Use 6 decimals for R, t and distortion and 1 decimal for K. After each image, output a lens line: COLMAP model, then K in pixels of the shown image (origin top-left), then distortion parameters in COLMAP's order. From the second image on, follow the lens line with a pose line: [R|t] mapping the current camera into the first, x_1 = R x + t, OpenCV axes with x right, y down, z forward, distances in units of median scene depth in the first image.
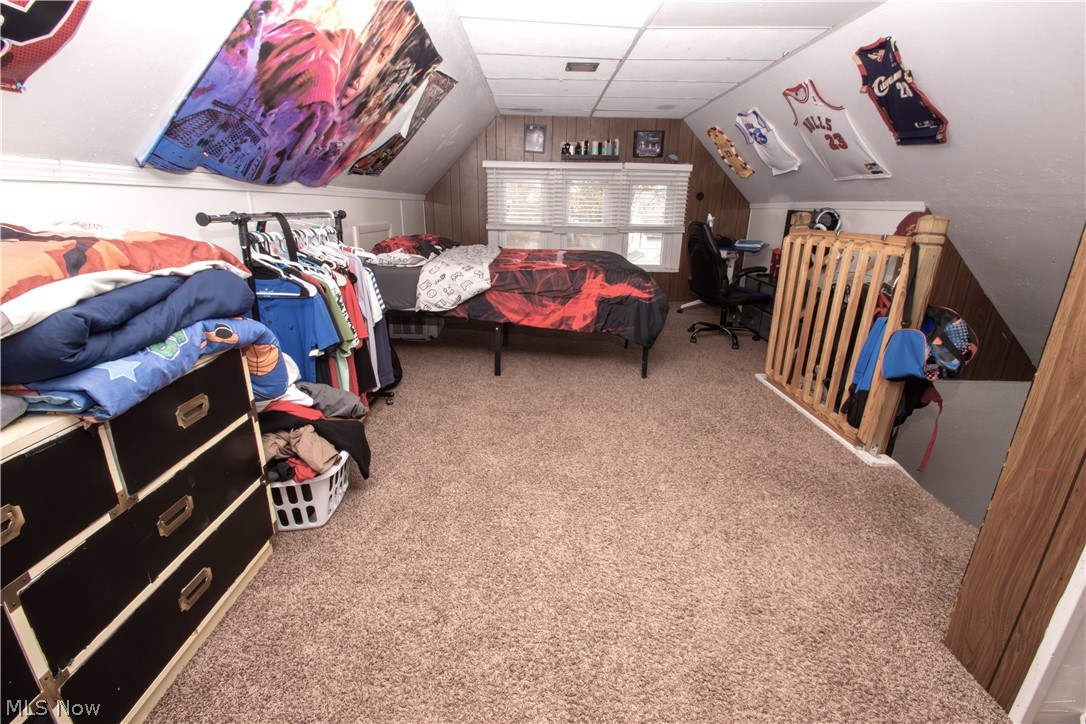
lens RADIAL K [[488.5, 0, 542.3], [0, 488.5, 366.9], [0, 0, 1]] dist [-0.020316, -0.000844]
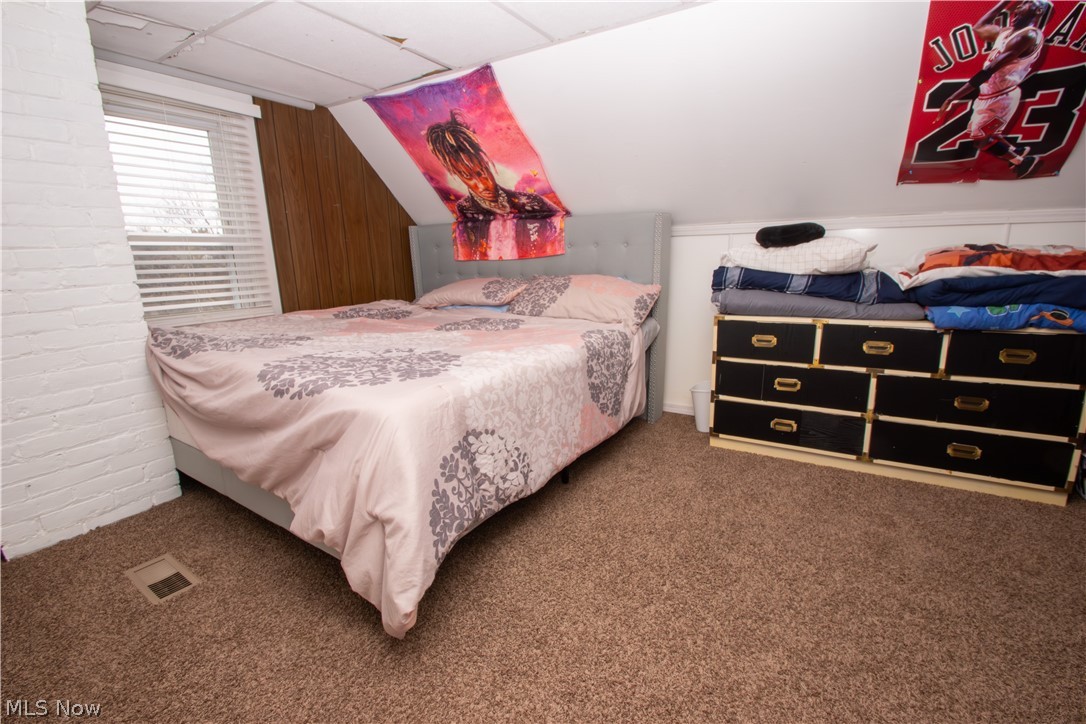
lens RADIAL K [[488.5, 0, 542.1], [0, 488.5, 361.1], [0, 0, 1]] dist [-0.020316, -0.000844]
pose [[-0.568687, 0.179100, -0.802819, 1.753317], [-0.239741, 0.897543, 0.370055, -0.127540], [0.786841, 0.402914, -0.467484, 0.577892]]
